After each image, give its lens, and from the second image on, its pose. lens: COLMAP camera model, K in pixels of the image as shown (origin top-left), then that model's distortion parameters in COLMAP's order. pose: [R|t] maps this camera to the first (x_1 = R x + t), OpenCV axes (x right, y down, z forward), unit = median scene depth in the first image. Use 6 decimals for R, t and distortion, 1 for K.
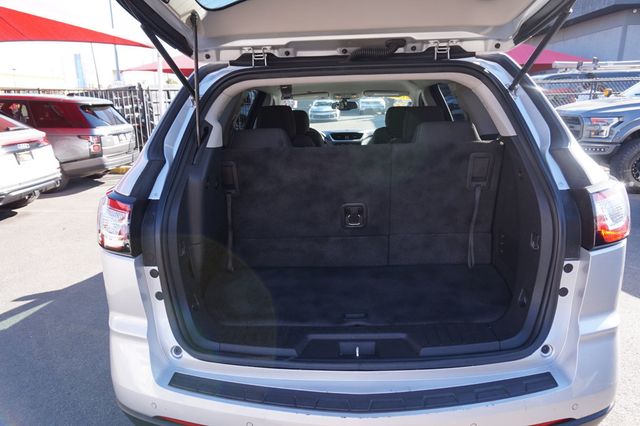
lens RADIAL K [[444.8, 0, 320.0], [0, 444.8, 213.0], [0, 0, 1]] dist [0.002547, 0.002879]
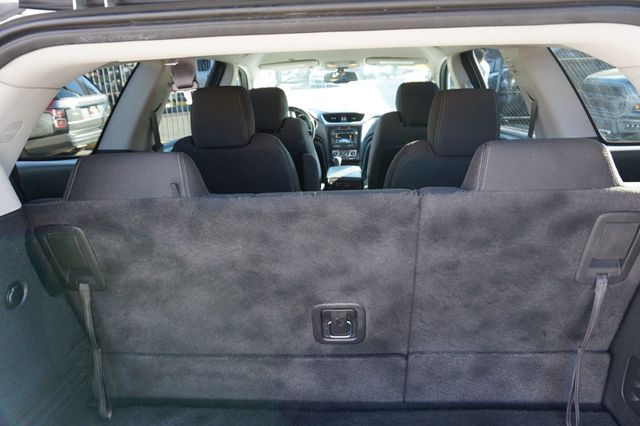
lens RADIAL K [[436.0, 0, 320.0], [0, 436.0, 213.0], [0, 0, 1]] dist [-0.002205, -0.001295]
pose [[0.999955, 0.001286, -0.009431, 0.026056], [-0.000496, 0.996523, 0.083320, -0.069324], [0.009506, -0.083311, 0.996478, 0.228422]]
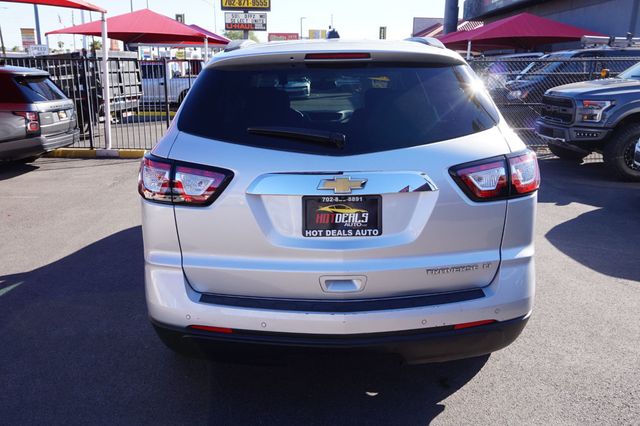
lens RADIAL K [[549.6, 0, 320.0], [0, 549.6, 213.0], [0, 0, 1]] dist [0.008583, 0.002577]
pose [[0.998000, 0.003214, 0.063134, -0.023654], [-0.003301, 0.999994, 0.001260, 0.033063], [-0.063129, -0.001466, 0.998004, -0.176868]]
